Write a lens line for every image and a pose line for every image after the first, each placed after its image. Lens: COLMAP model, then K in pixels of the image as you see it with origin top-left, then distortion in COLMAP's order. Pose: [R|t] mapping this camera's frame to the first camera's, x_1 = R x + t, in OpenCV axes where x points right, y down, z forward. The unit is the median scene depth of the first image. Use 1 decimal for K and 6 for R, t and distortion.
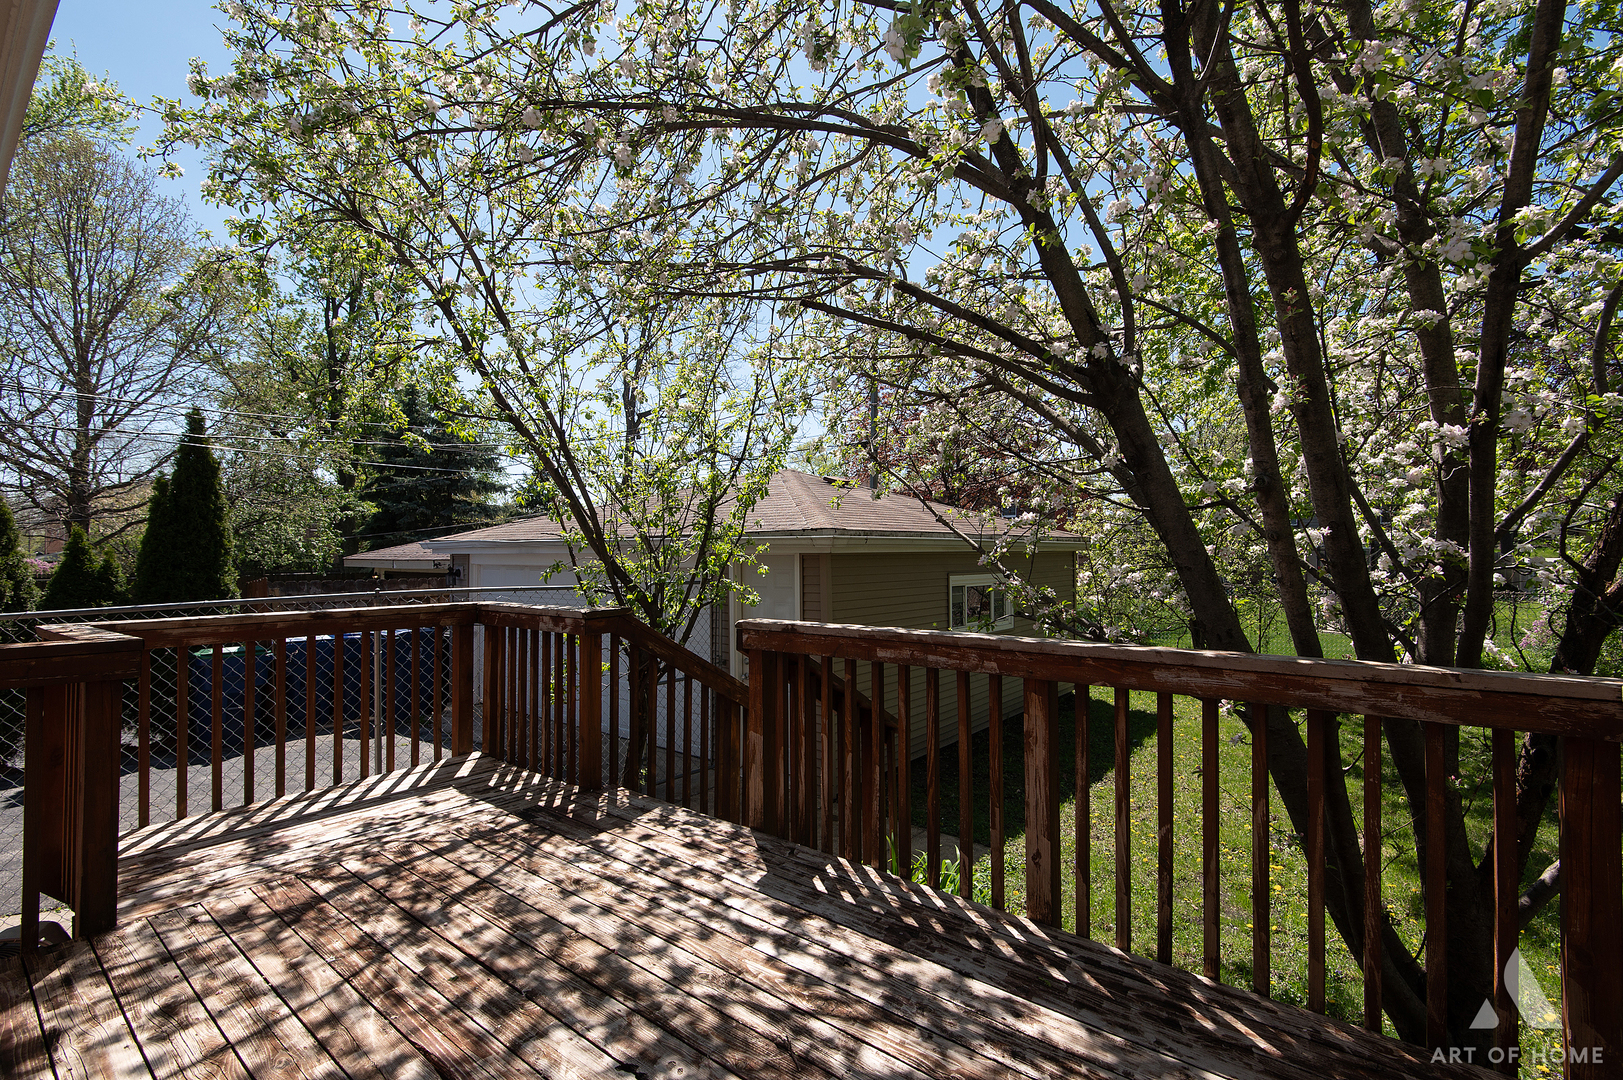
lens RADIAL K [[725.9, 0, 812.3], [0, 725.9, 541.8], [0, 0, 1]] dist [0.022489, -0.012480]
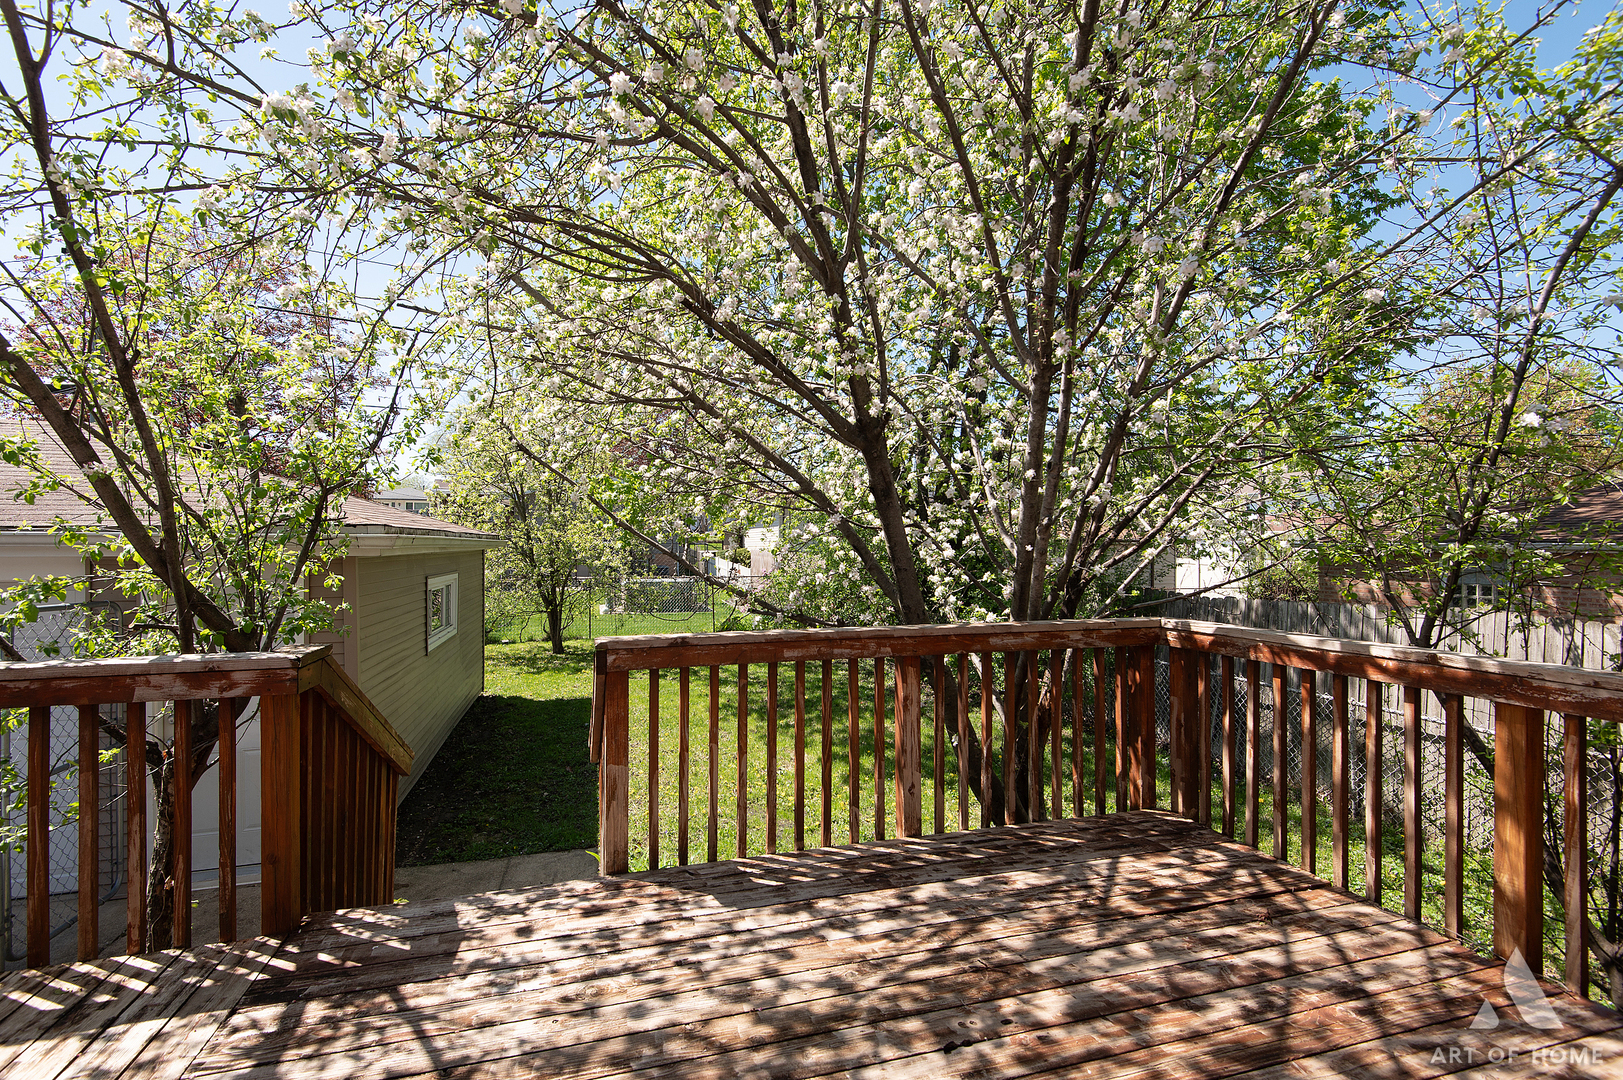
lens RADIAL K [[725.9, 0, 817.7], [0, 725.9, 542.2], [0, 0, 1]] dist [0.022489, -0.012480]
pose [[0.571833, 0.005716, 0.820350, -0.814015], [-0.008522, 0.999963, -0.001027, -0.007395], [-0.820326, -0.006404, 0.571861, 0.366329]]
